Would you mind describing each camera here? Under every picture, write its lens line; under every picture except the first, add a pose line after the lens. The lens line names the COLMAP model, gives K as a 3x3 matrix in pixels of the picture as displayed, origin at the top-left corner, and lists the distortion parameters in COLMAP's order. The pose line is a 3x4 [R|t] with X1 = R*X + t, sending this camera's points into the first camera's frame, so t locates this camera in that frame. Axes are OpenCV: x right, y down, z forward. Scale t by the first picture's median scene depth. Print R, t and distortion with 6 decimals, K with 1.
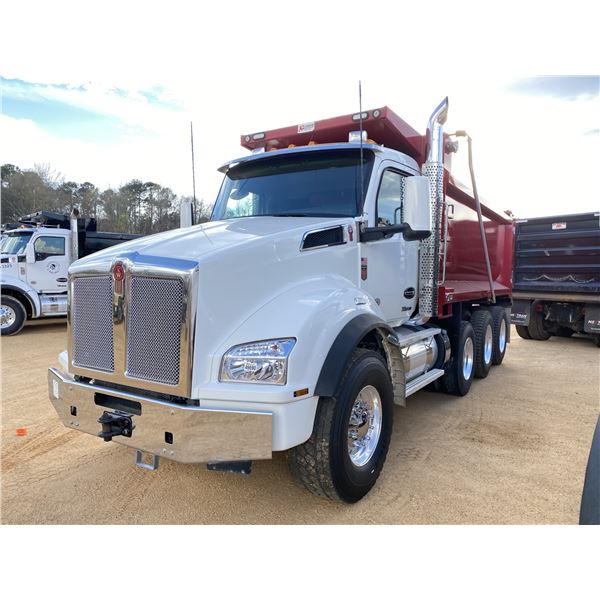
lens RADIAL K [[448.2, 0, 303.9], [0, 448.2, 302.6], [0, 0, 1]] dist [0.056278, 0.019421]
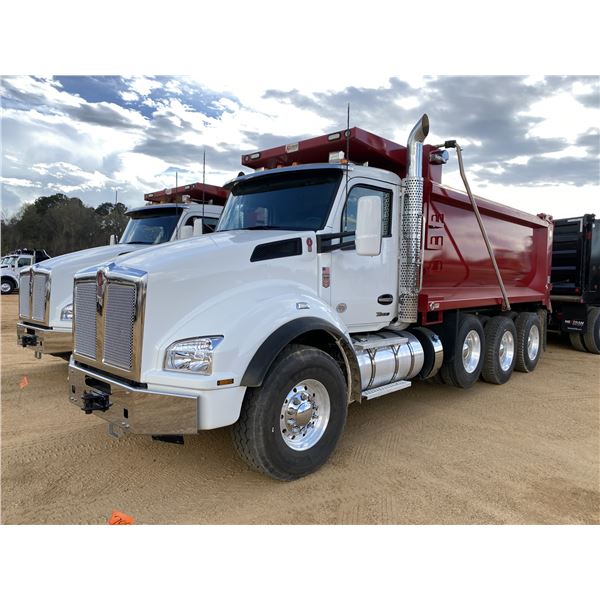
lens RADIAL K [[448.2, 0, 308.4], [0, 448.2, 309.8], [0, 0, 1]] dist [0.056278, 0.019421]
pose [[0.982874, 0.021194, -0.183055, 0.319757], [-0.019660, 0.999755, 0.010186, -0.005576], [0.183226, -0.006413, 0.983050, -0.099721]]
